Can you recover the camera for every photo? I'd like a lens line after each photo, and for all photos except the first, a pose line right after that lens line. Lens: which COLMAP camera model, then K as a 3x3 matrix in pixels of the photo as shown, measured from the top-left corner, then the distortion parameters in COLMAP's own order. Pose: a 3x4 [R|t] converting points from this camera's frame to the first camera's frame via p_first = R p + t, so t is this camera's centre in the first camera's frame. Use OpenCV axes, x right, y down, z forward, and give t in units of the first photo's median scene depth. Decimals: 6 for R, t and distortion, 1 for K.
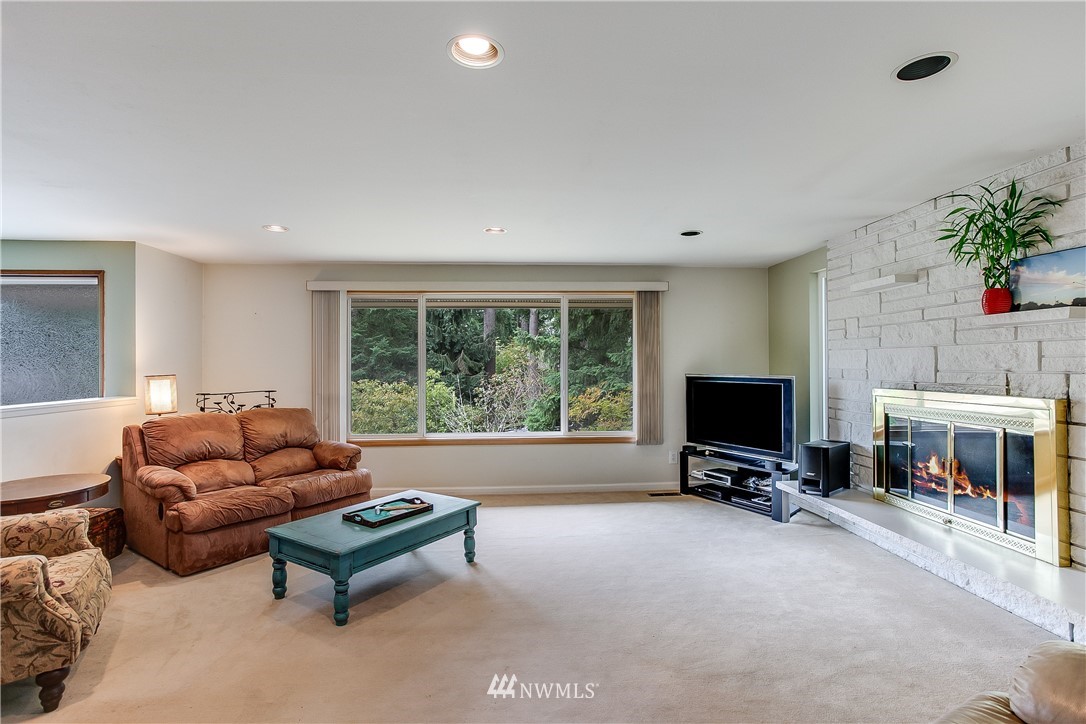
lens RADIAL K [[526.4, 0, 545.7], [0, 526.4, 365.0], [0, 0, 1]] dist [-0.044442, 0.002373]
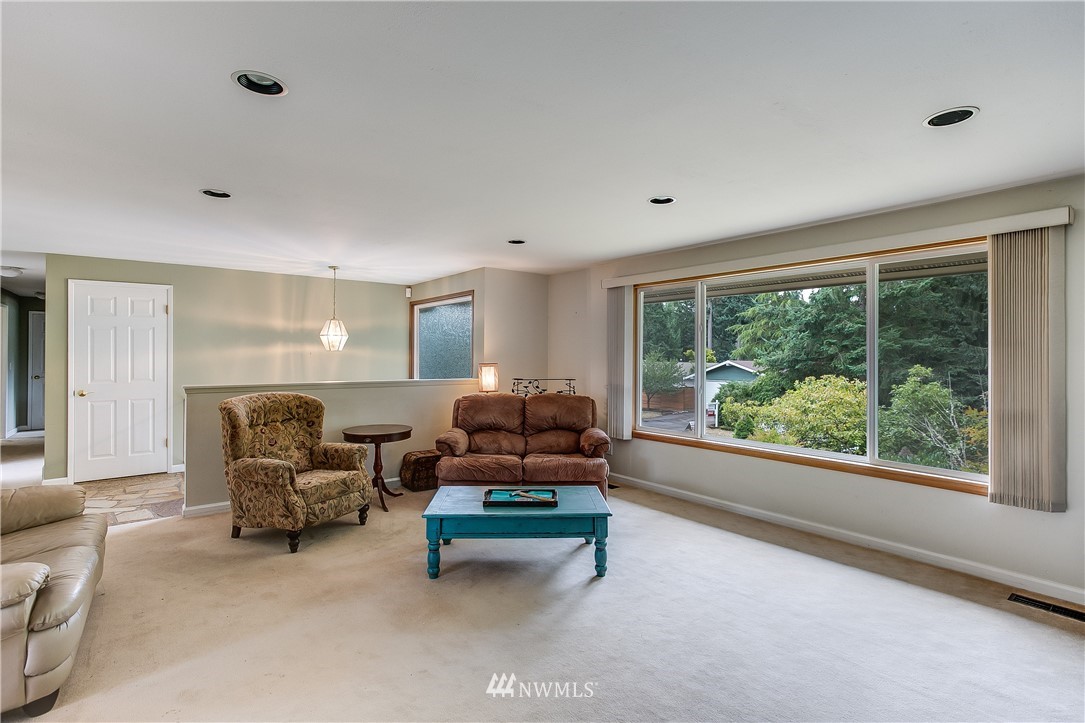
lens RADIAL K [[525.9, 0, 544.8], [0, 525.9, 353.5], [0, 0, 1]] dist [-0.044442, 0.002373]
pose [[0.542085, 0.003436, -0.840317, 0.465054], [-0.011698, 0.999926, -0.003458, -0.003356], [0.840243, 0.011705, 0.542084, 0.353724]]
